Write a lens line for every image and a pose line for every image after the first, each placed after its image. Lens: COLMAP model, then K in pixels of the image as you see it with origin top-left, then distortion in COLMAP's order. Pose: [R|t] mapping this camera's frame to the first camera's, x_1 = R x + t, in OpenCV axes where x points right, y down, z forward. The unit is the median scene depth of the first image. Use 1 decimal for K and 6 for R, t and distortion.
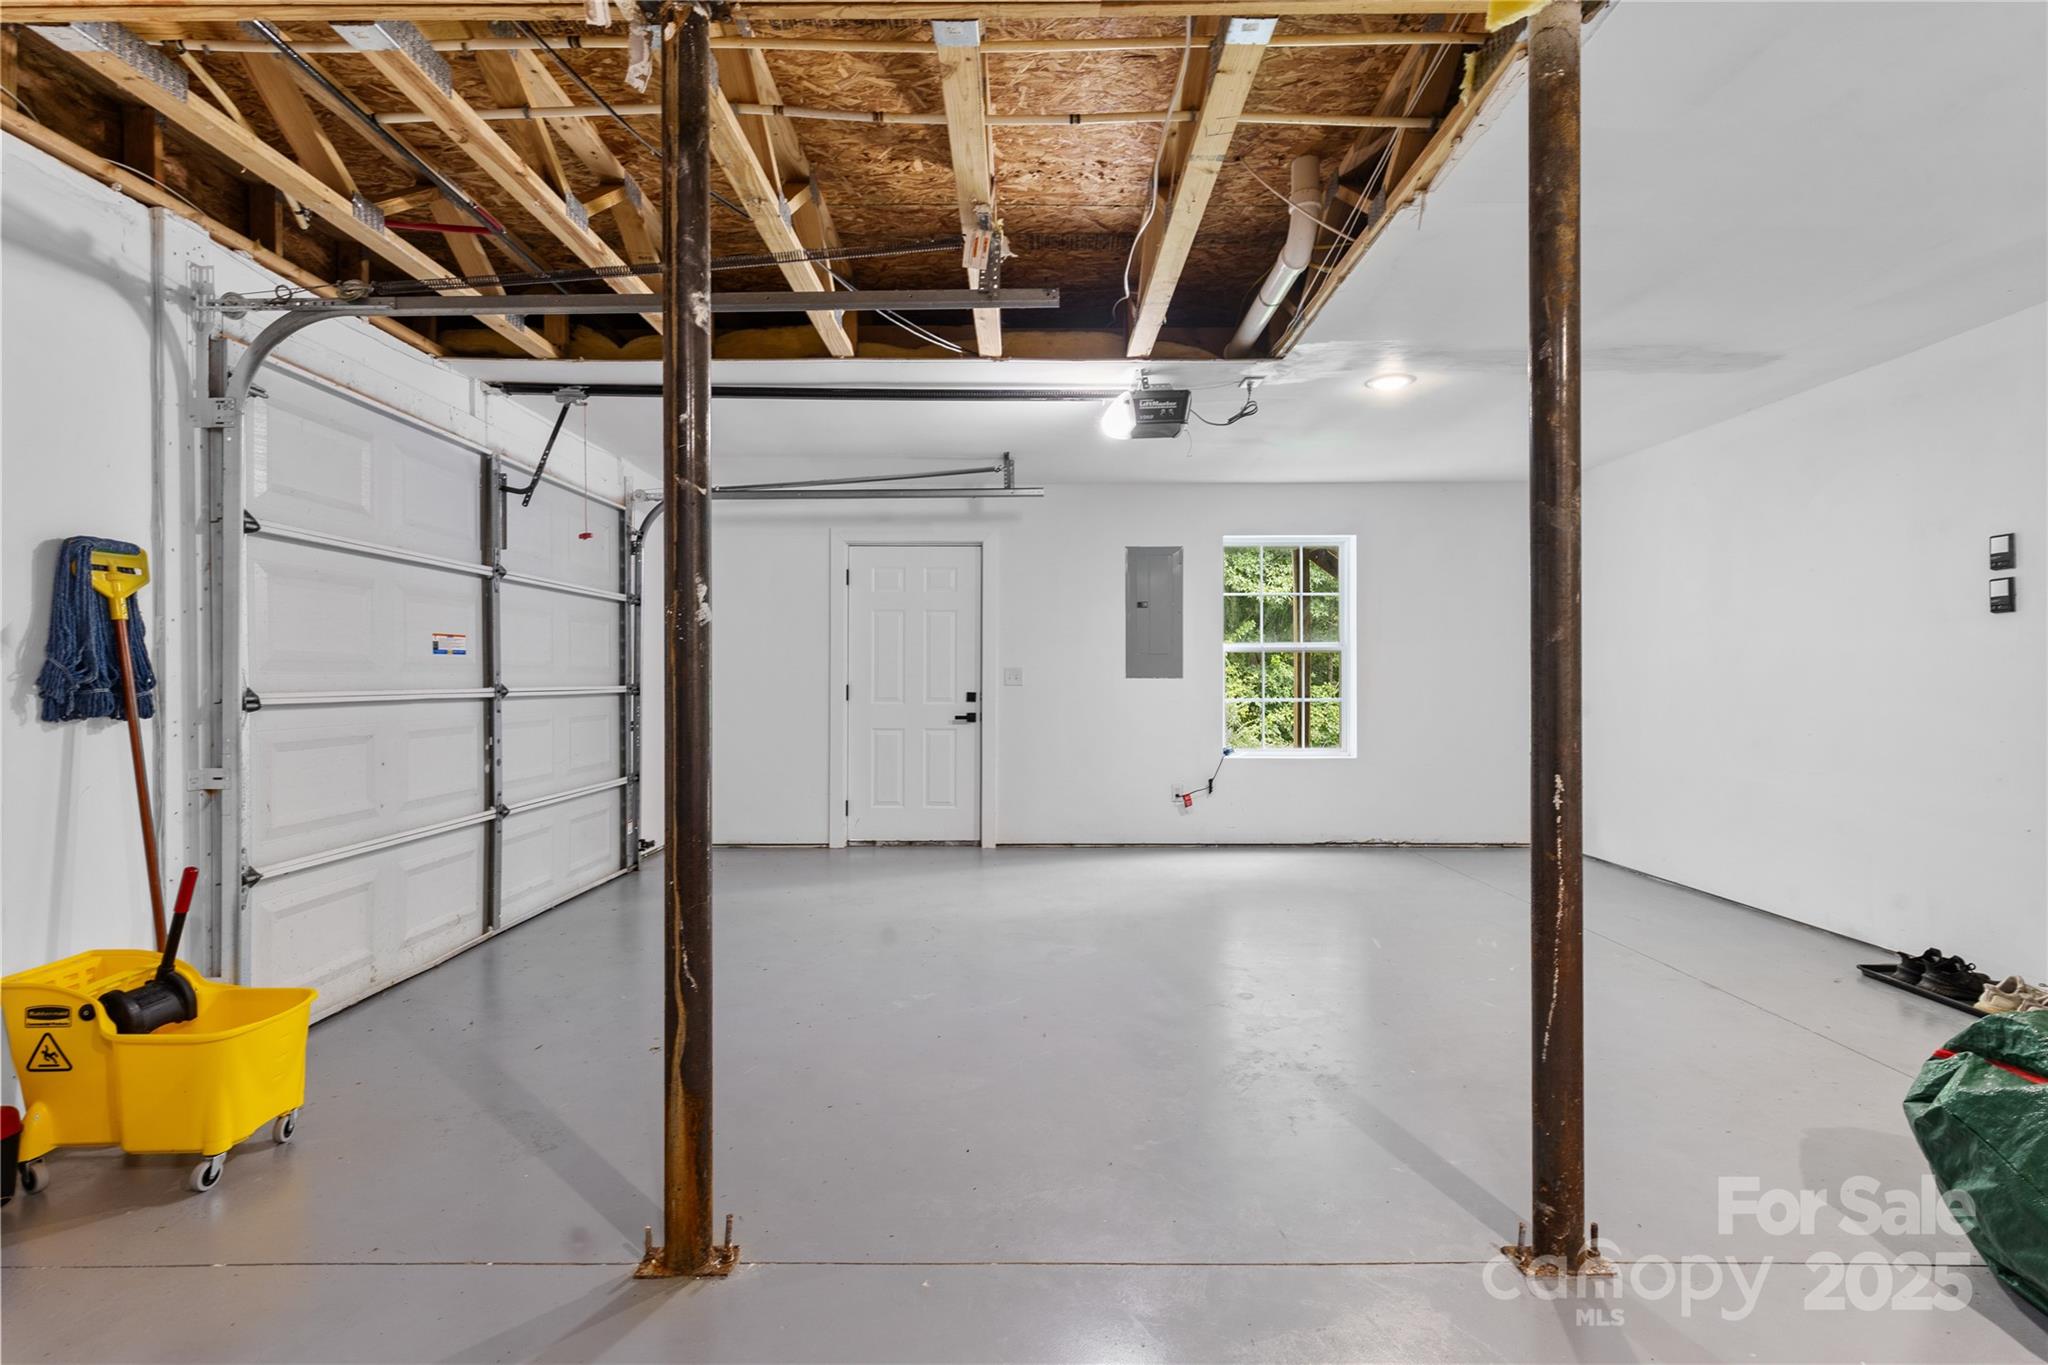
lens RADIAL K [[918.8, 0, 1010.5], [0, 918.8, 669.5], [0, 0, 1]] dist [0.006762, -0.000378]
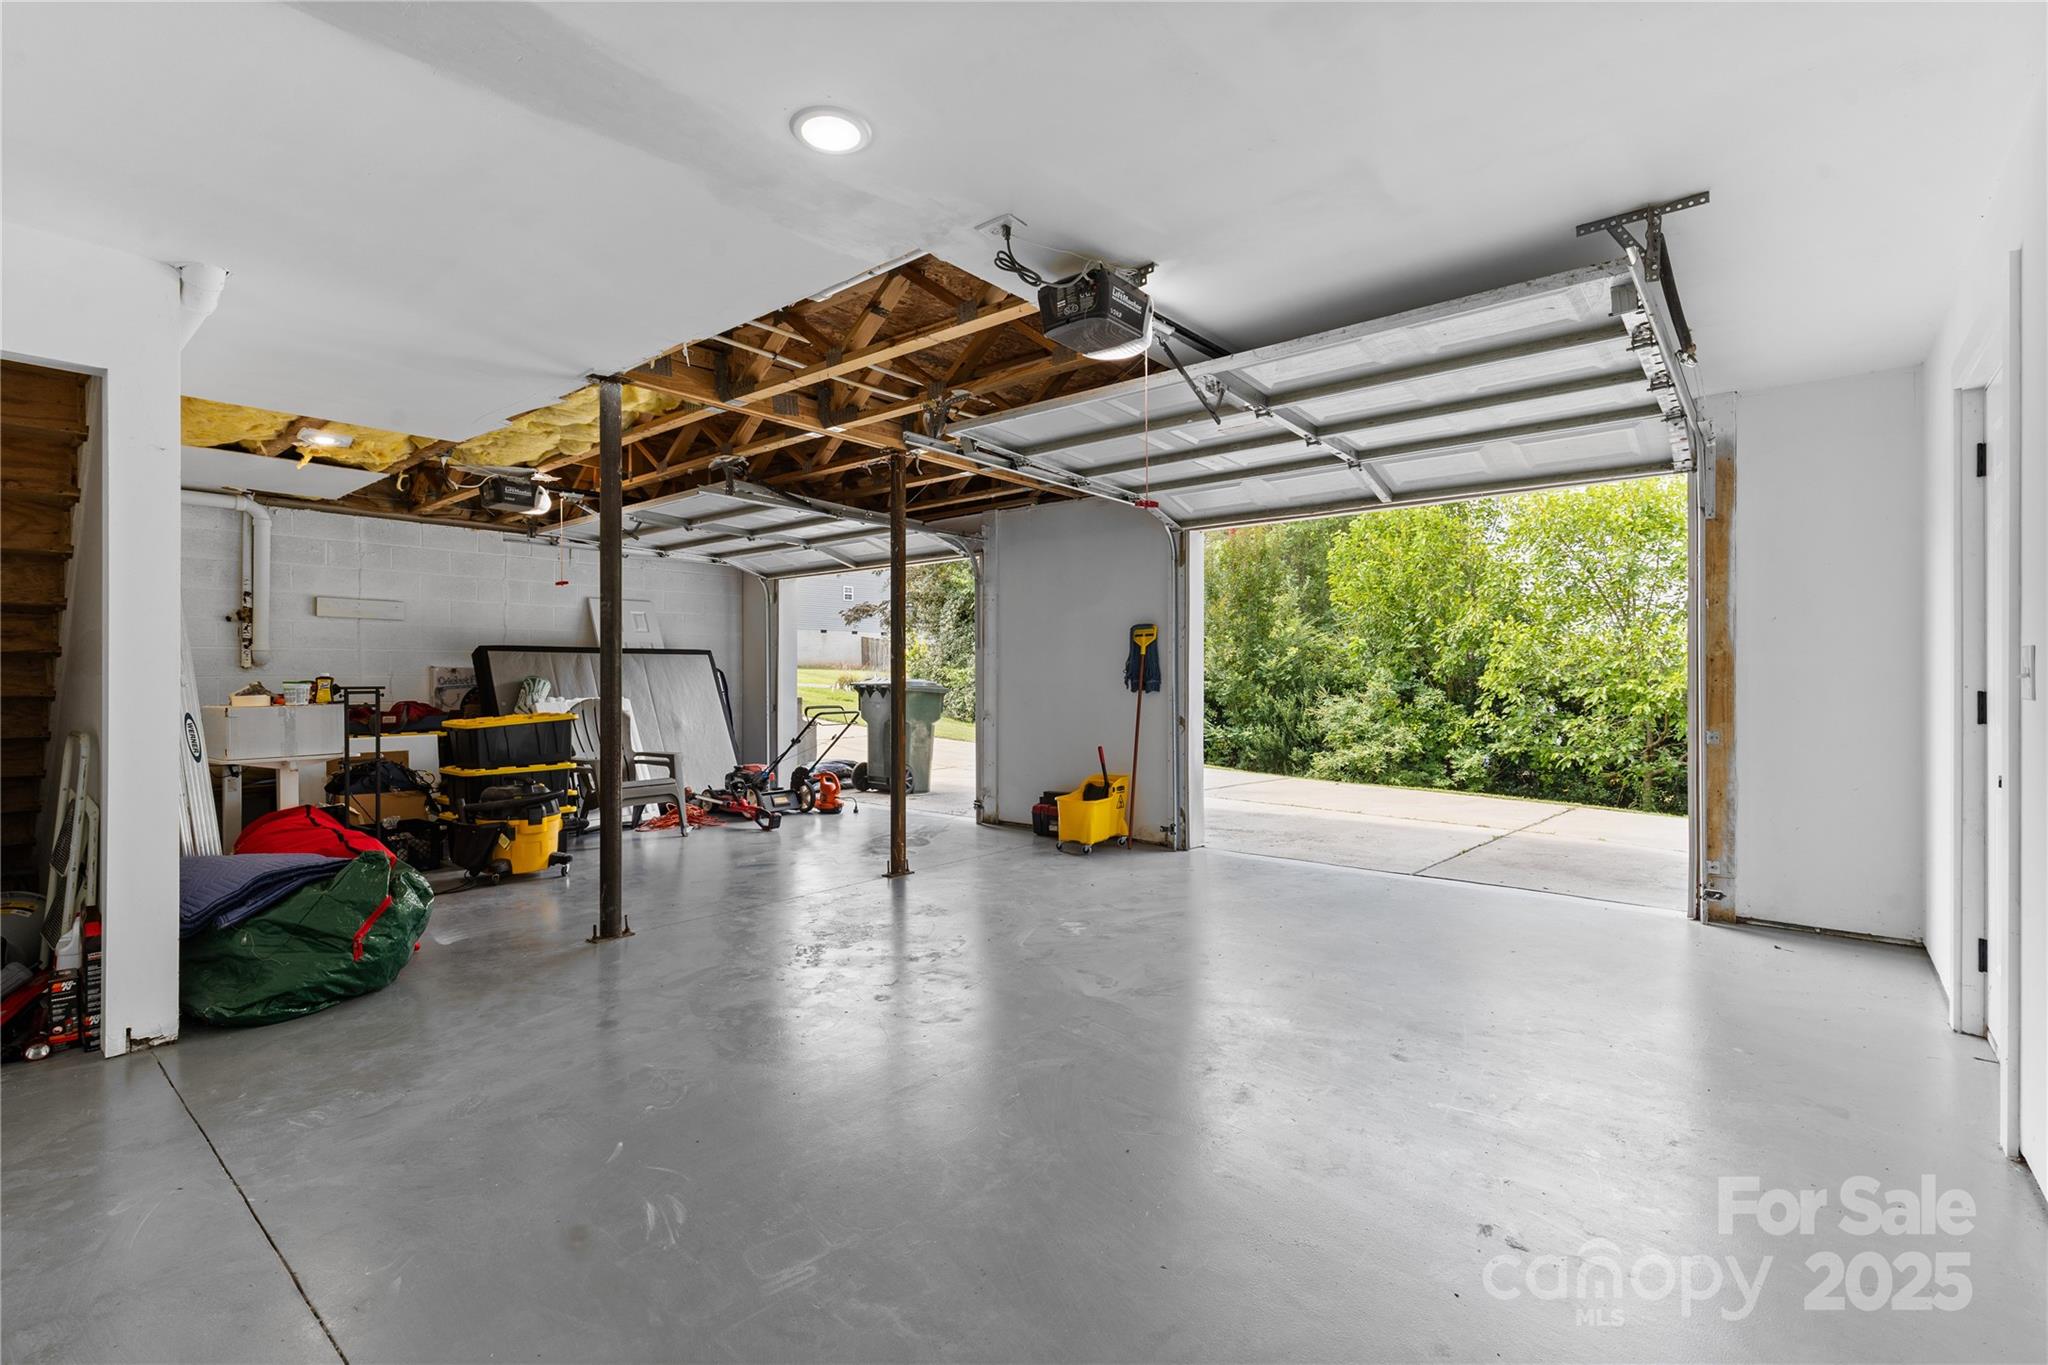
lens RADIAL K [[918.8, 0, 1010.5], [0, 918.8, 669.5], [0, 0, 1]] dist [0.006762, -0.000378]
pose [[-0.637318, -0.007537, -0.770564, 1.096907], [0.002580, 0.999926, -0.011915, 0.017267], [0.770597, -0.009582, -0.637251, 2.048008]]
